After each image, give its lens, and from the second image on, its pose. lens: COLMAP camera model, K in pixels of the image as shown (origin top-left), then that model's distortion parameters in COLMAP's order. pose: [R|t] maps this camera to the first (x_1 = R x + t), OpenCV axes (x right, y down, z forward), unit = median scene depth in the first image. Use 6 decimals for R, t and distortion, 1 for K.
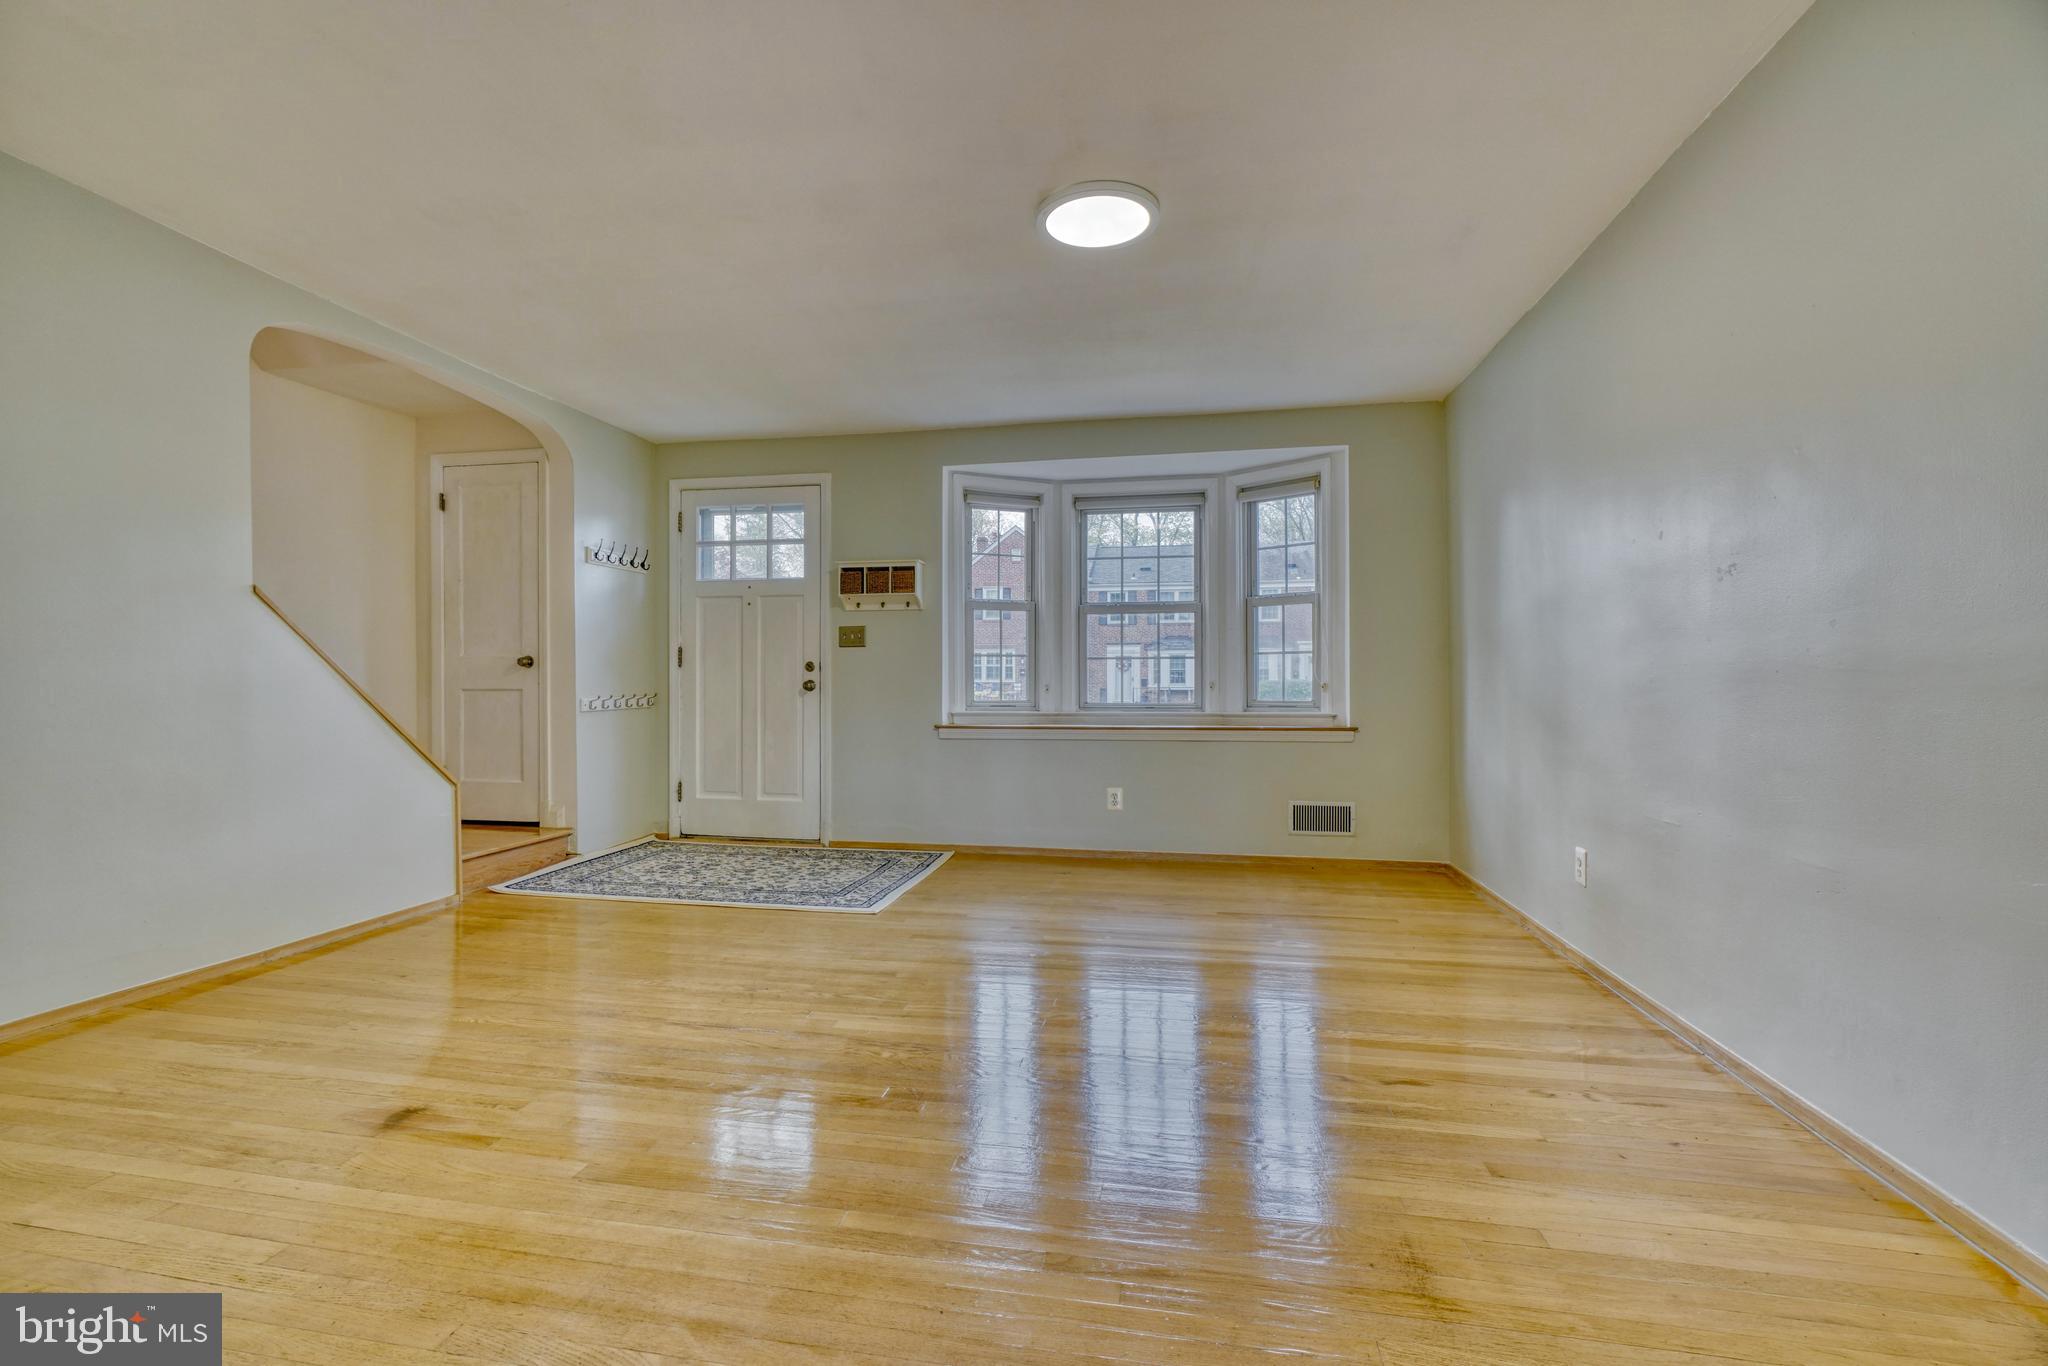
lens RADIAL K [[913.0, 0, 1009.0], [0, 913.0, 683.0], [0, 0, 1]] dist [-0.018891, 0.010453]
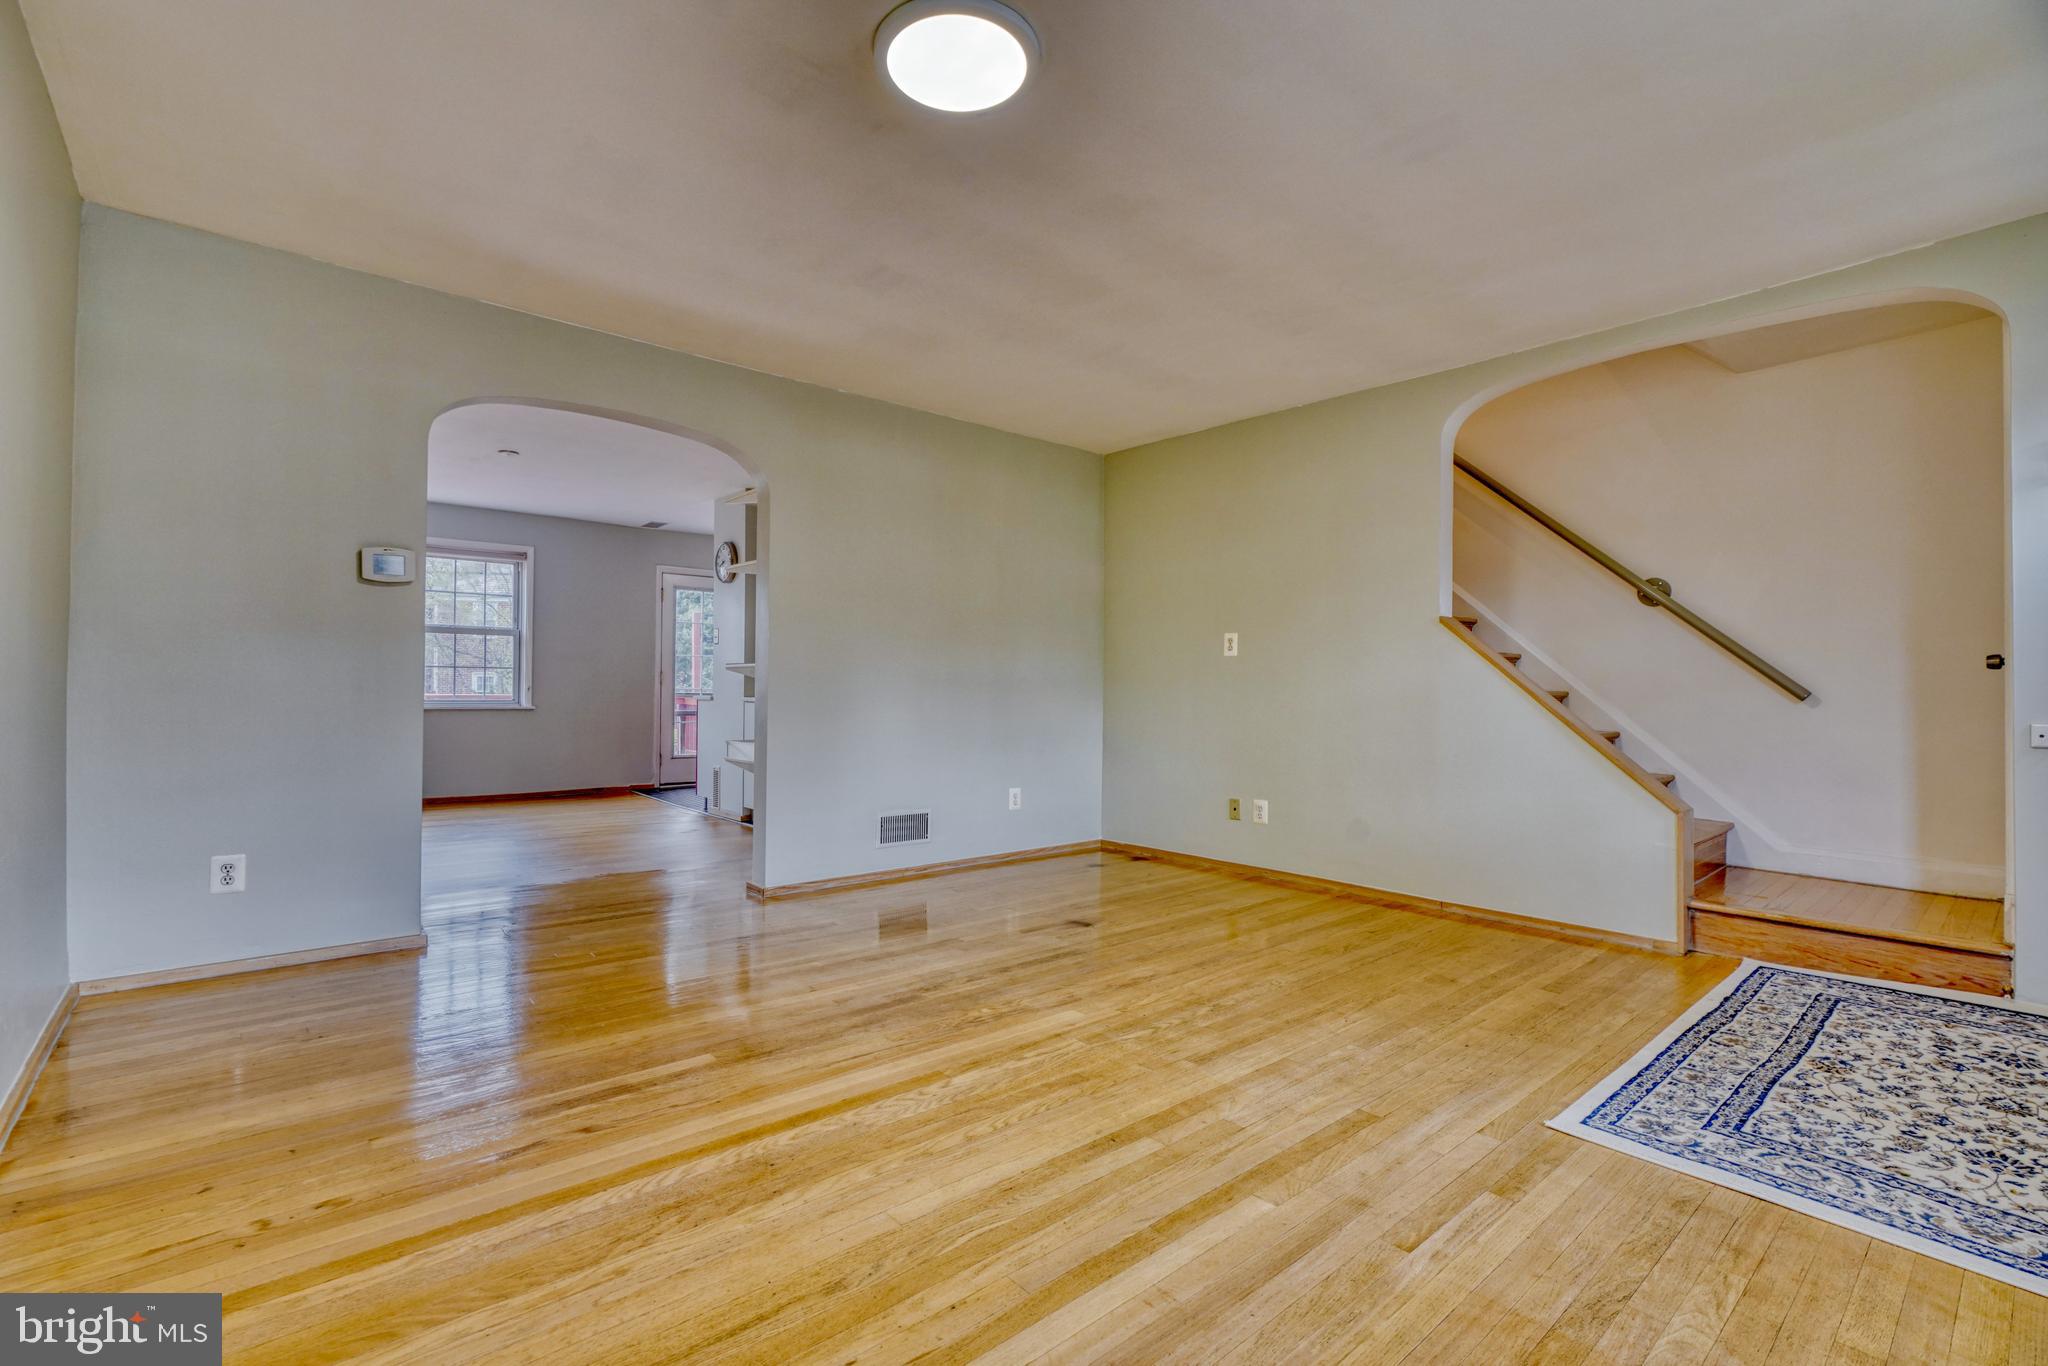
lens RADIAL K [[913.0, 0, 1009.0], [0, 913.0, 683.0], [0, 0, 1]] dist [-0.018891, 0.010453]
pose [[-0.624144, -0.011126, -0.781230, 0.384262], [-0.010905, 0.999925, -0.005528, 0.000112], [0.781233, 0.005069, -0.624218, 0.889673]]
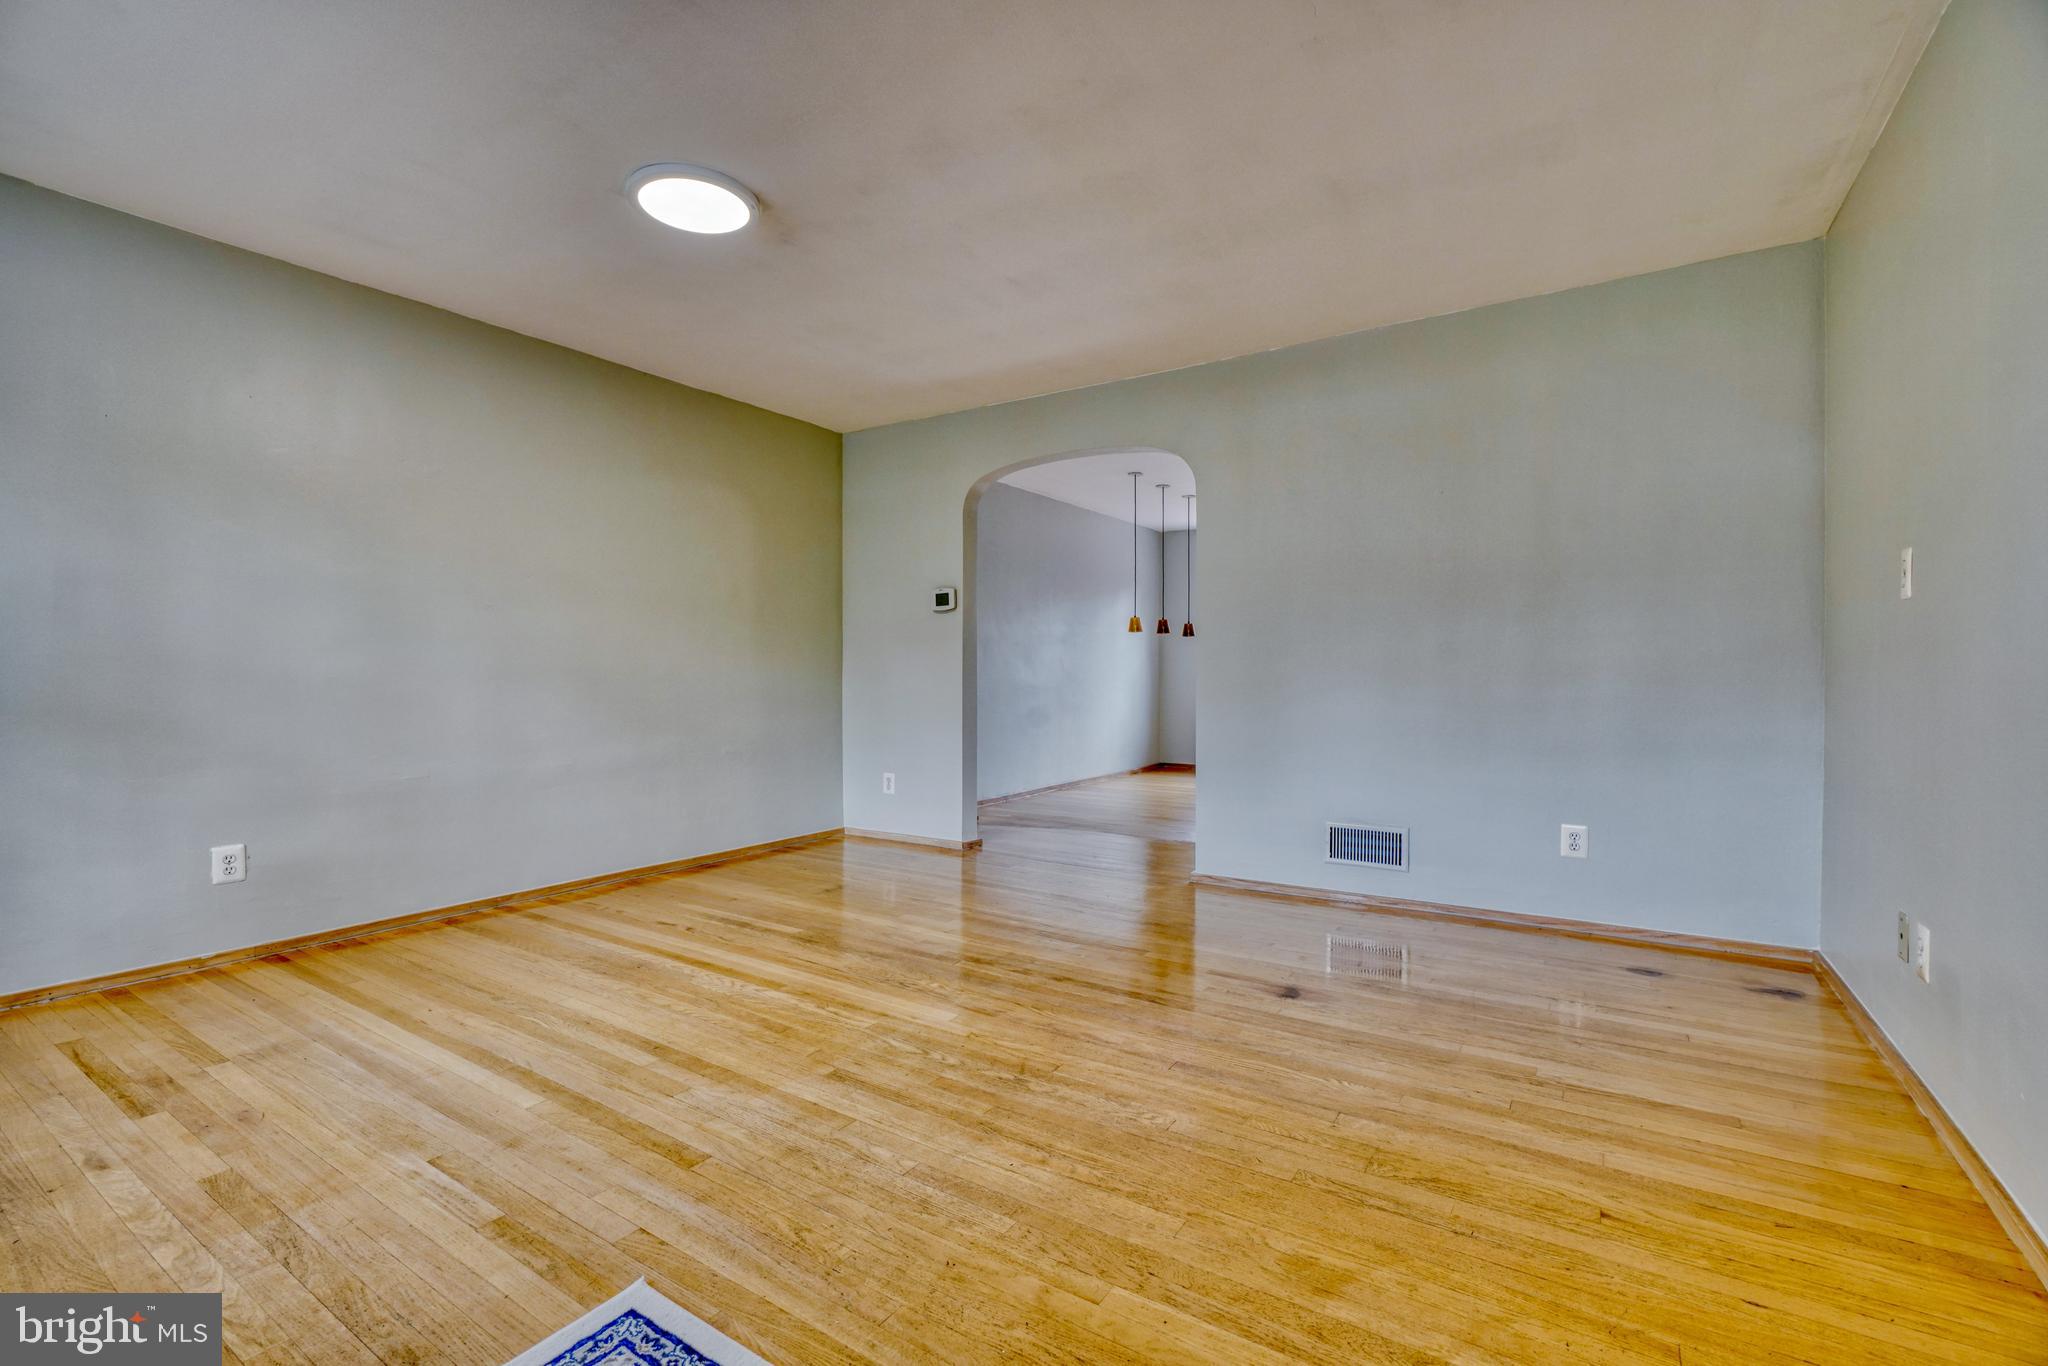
lens RADIAL K [[913.0, 0, 1009.0], [0, 913.0, 683.0], [0, 0, 1]] dist [-0.018891, 0.010453]
pose [[-0.921162, -0.004064, 0.389158, -0.353978], [0.001841, 0.999889, 0.014801, -0.004285], [-0.389174, 0.014351, -0.921052, 1.056081]]
